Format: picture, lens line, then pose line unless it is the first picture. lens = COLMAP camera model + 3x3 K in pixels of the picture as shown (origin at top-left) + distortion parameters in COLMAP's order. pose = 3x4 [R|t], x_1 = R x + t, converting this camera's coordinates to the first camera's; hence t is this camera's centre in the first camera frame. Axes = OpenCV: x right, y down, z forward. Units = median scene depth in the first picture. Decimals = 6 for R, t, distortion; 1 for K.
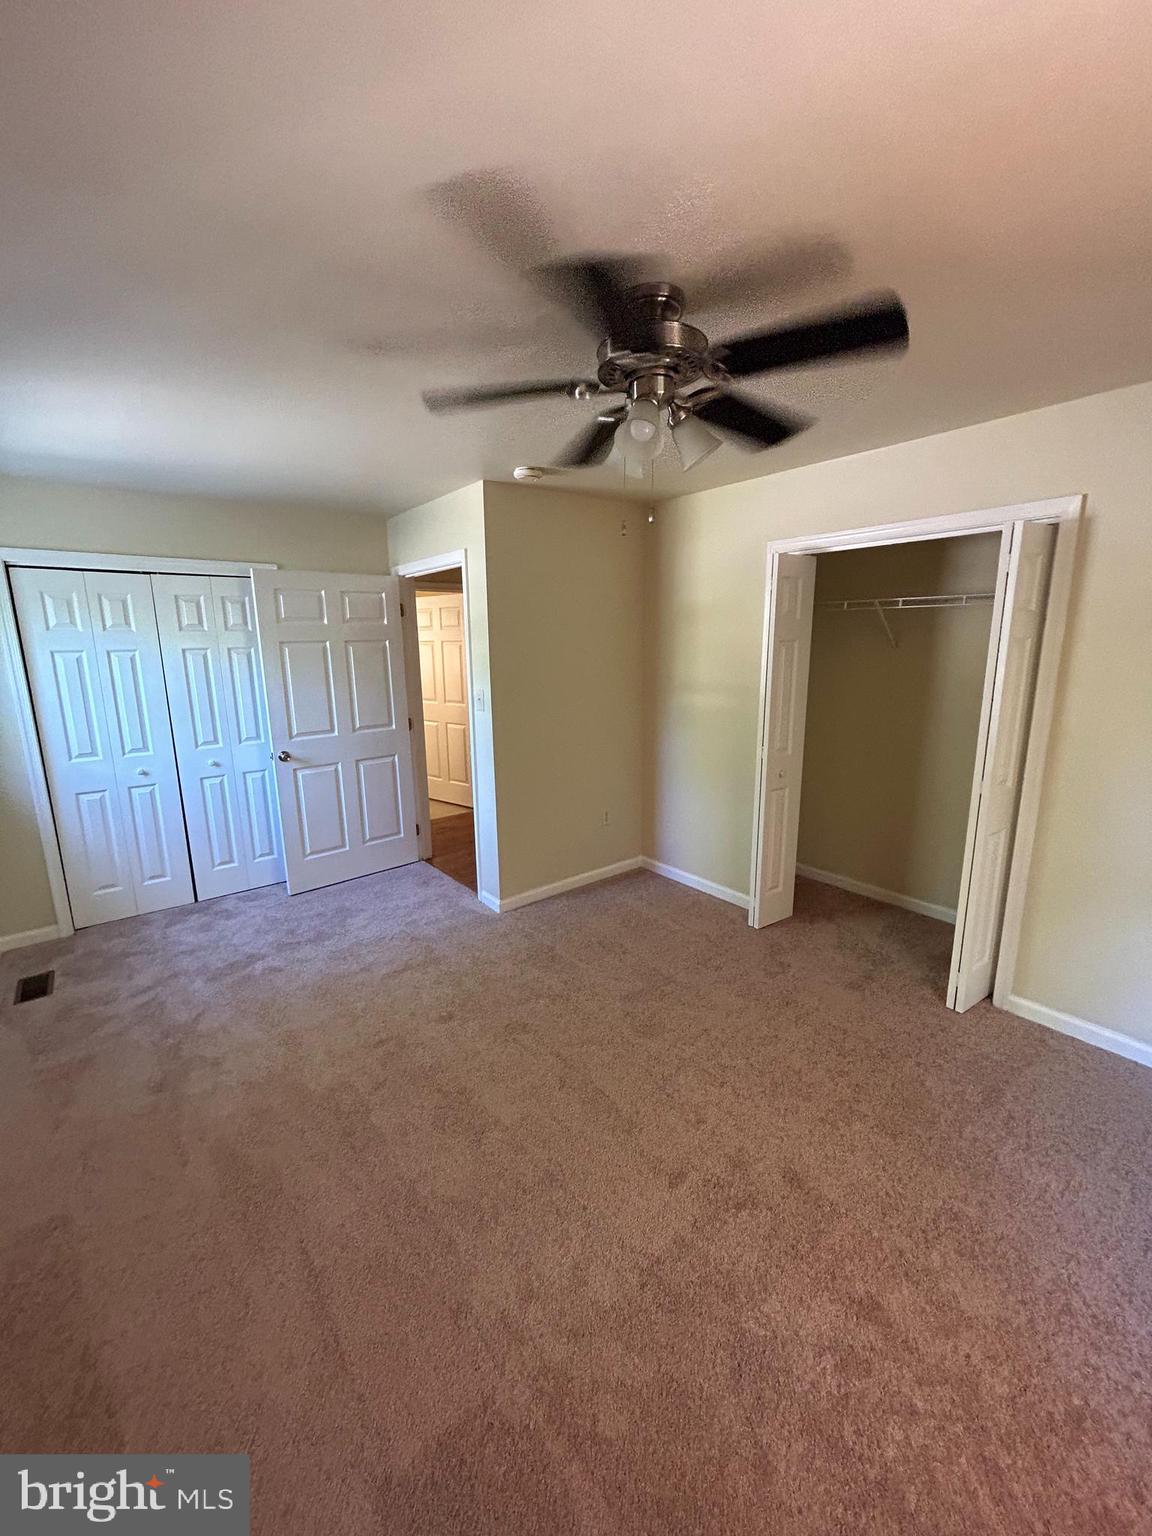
lens RADIAL K [[618.2, 0, 576.0], [0, 618.2, 768.0], [0, 0, 1]] dist [-0.000193, 0.000031]
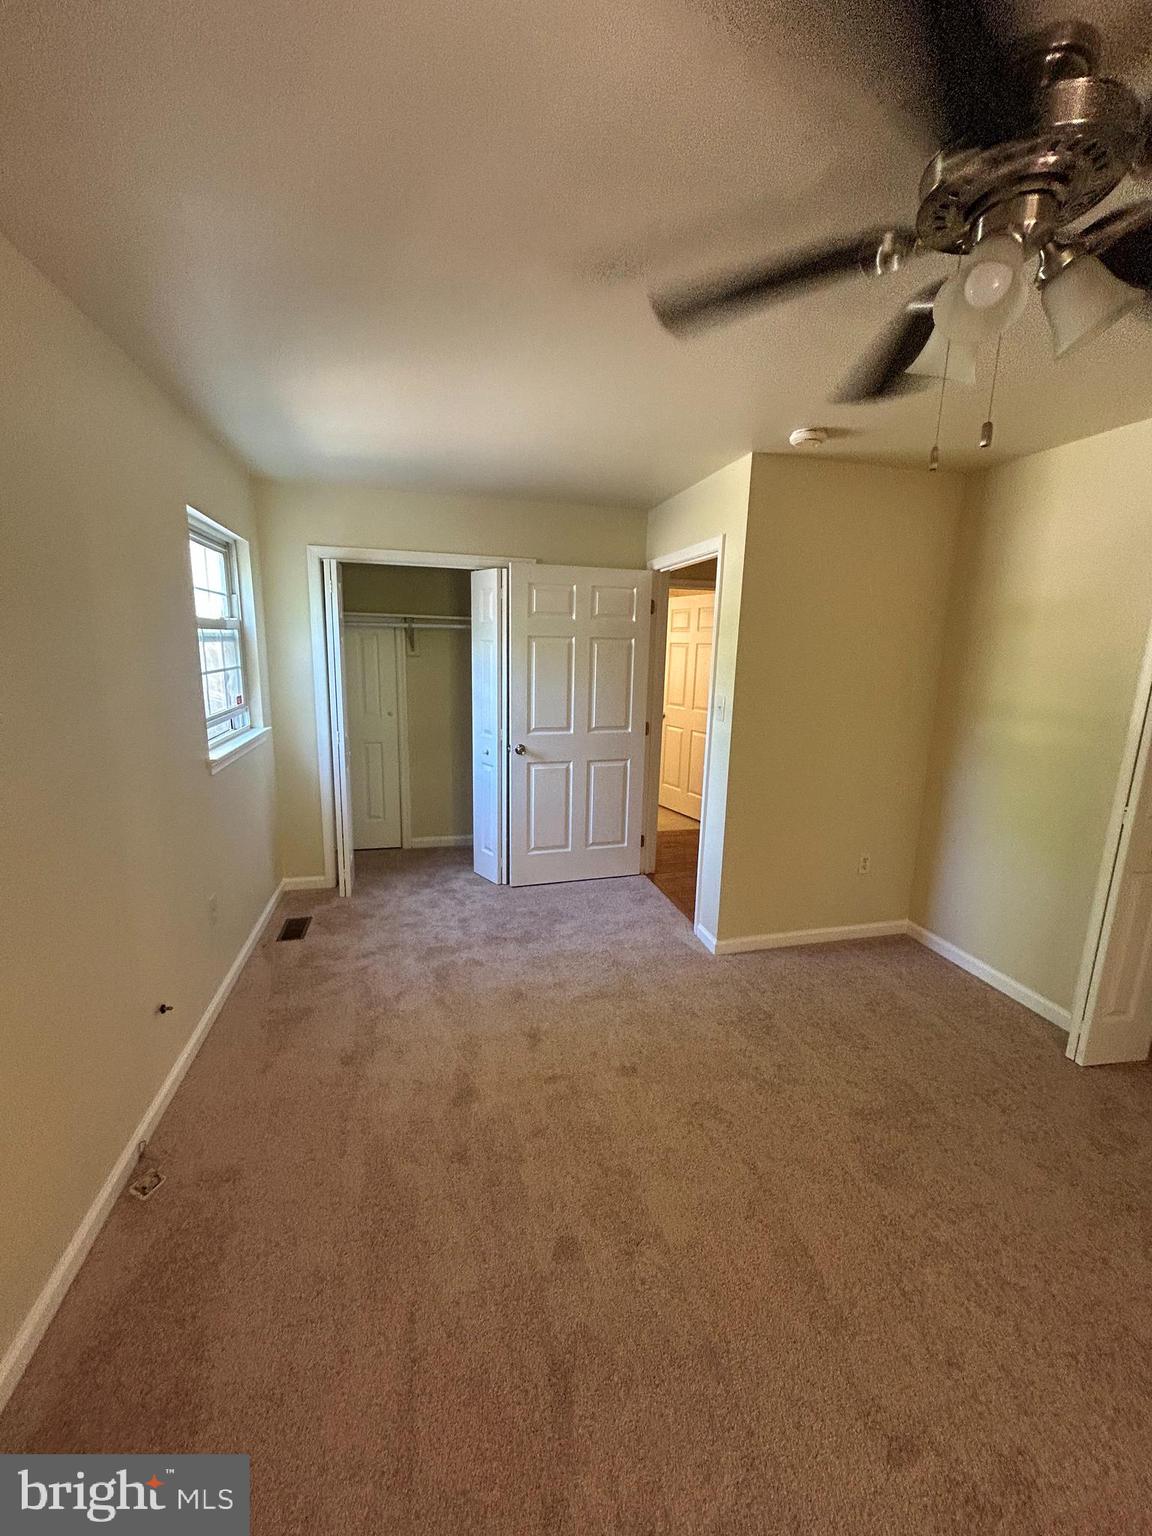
lens RADIAL K [[618.2, 0, 576.0], [0, 618.2, 768.0], [0, 0, 1]] dist [-0.000193, 0.000031]
pose [[0.911386, 0.112582, -0.395855, 0.013910], [-0.117332, 0.993017, 0.012279, -0.013352], [0.394473, 0.035255, 0.918231, 0.125911]]
